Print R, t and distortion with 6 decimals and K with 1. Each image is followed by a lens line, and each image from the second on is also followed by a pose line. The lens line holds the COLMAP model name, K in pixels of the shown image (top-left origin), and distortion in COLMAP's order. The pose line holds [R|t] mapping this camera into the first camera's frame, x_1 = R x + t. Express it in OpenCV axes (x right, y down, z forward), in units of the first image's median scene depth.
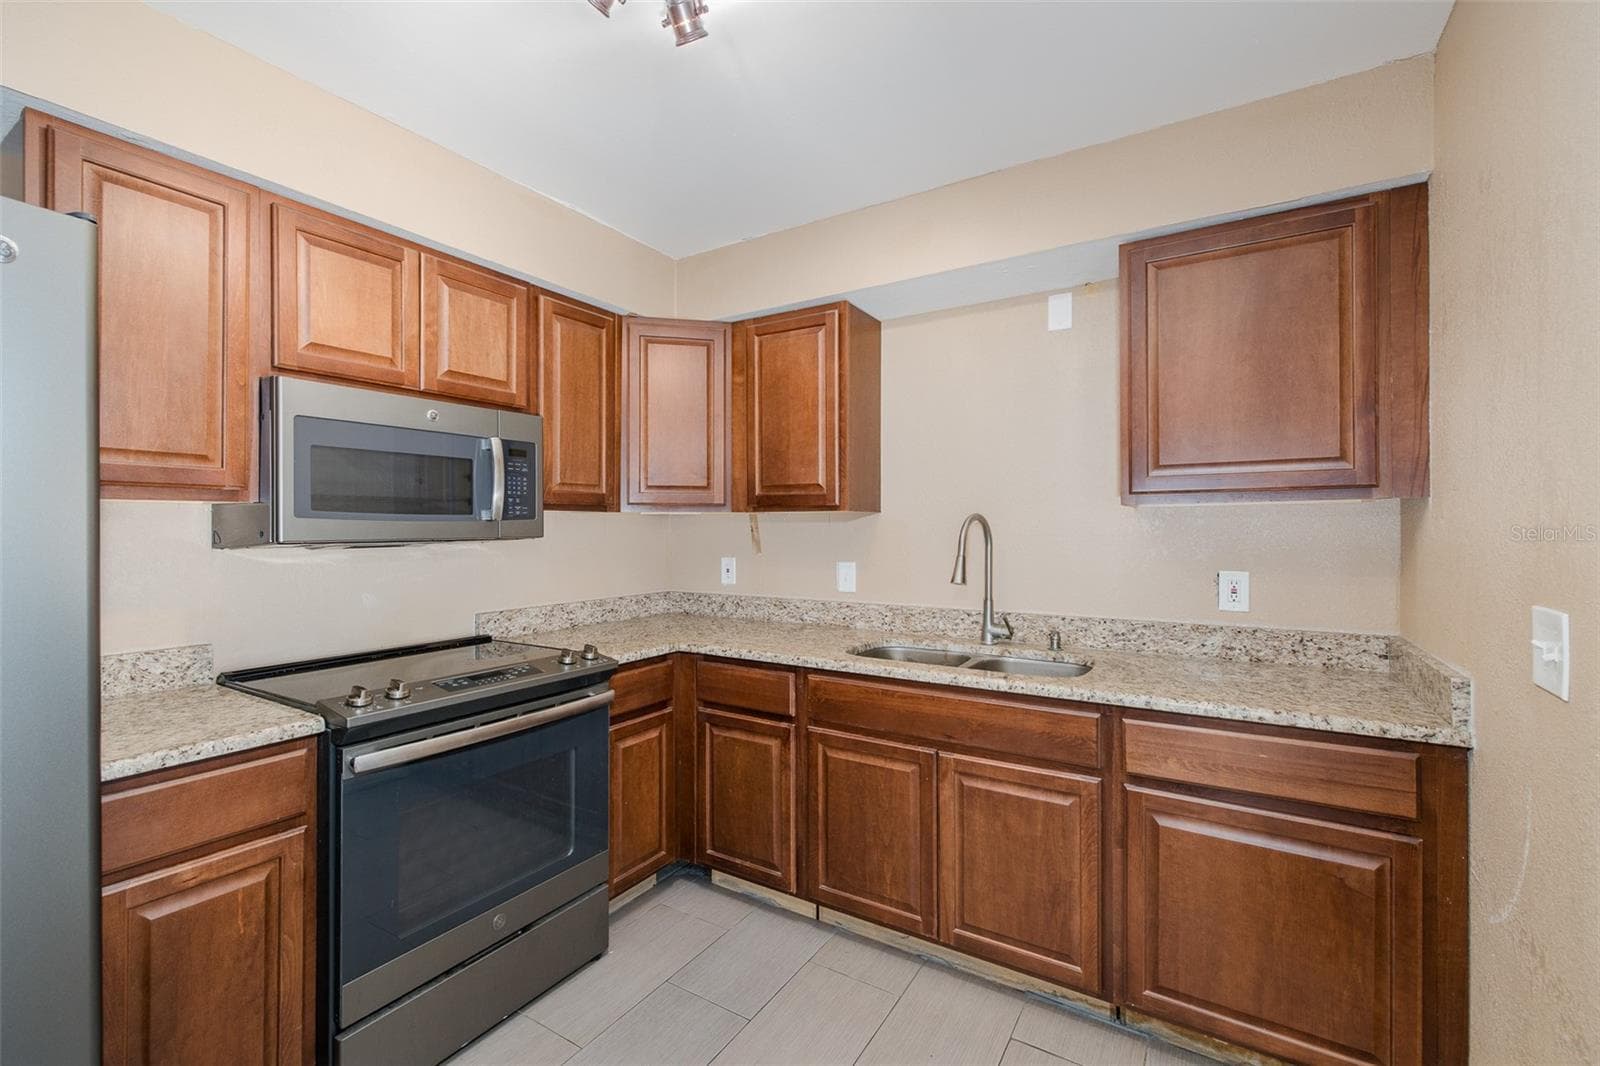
lens RADIAL K [[686.2, 0, 799.4], [0, 686.2, 529.4], [0, 0, 1]] dist [-0.000483, 0.000069]
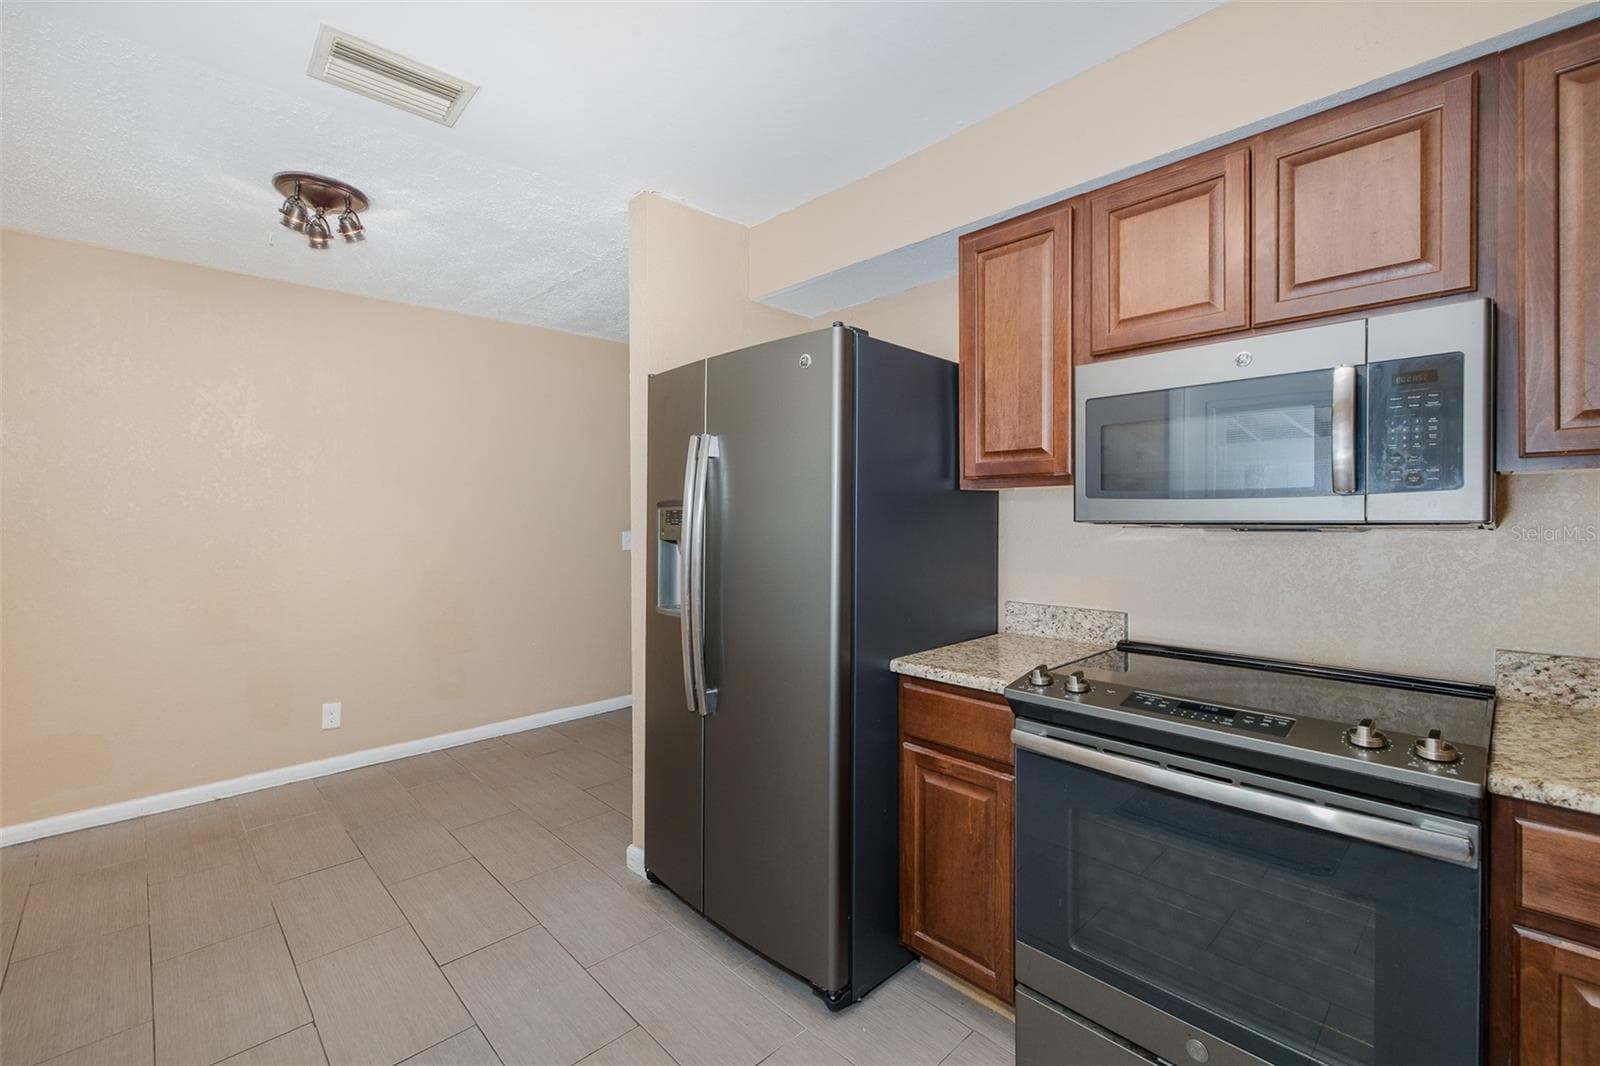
lens RADIAL K [[682.5, 0, 774.3], [0, 682.5, 525.3], [0, 0, 1]] dist [0.000481, -0.000097]
pose [[-0.260940, 0.018566, -0.965176, 0.304429], [0.003672, 0.999827, 0.018240, 0.002390], [0.965348, 0.001215, -0.260963, 0.633521]]
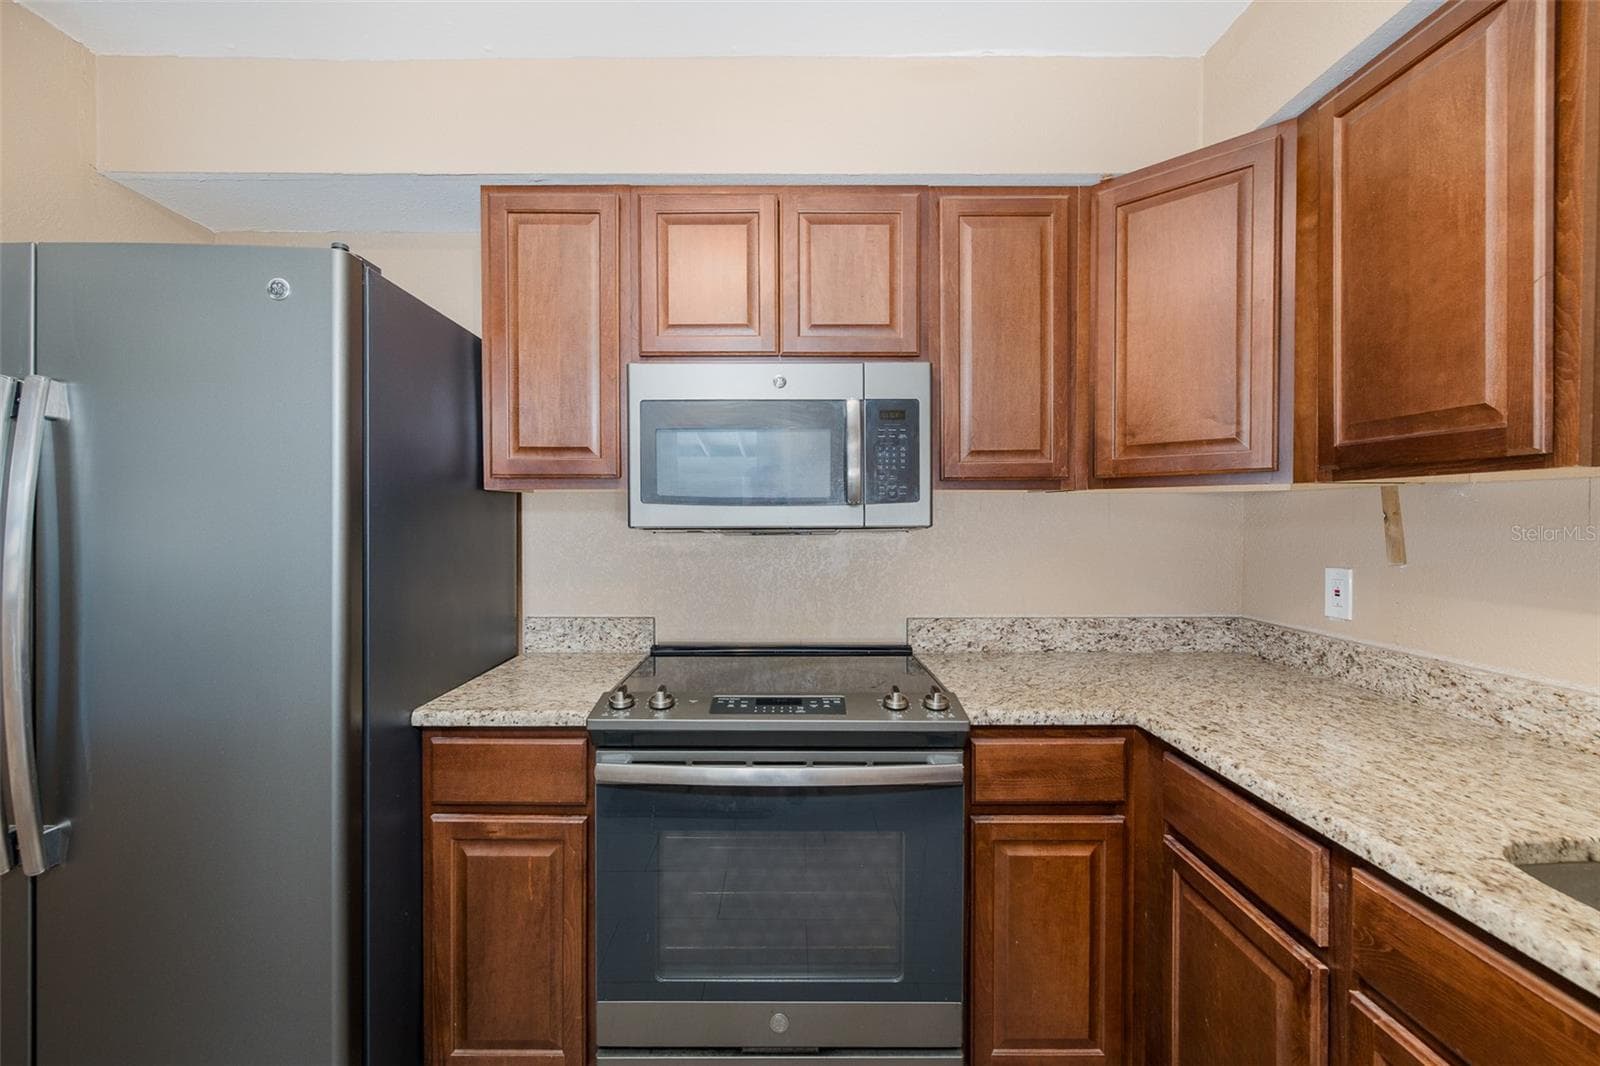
lens RADIAL K [[697.1, 0, 785.7], [0, 697.1, 528.3], [0, 0, 1]] dist [0.001134, -0.000130]
pose [[0.531286, 0.015056, -0.847059, 0.186495], [-0.002517, 0.999866, 0.016193, 0.001864], [0.847189, -0.006471, 0.531253, 0.496676]]
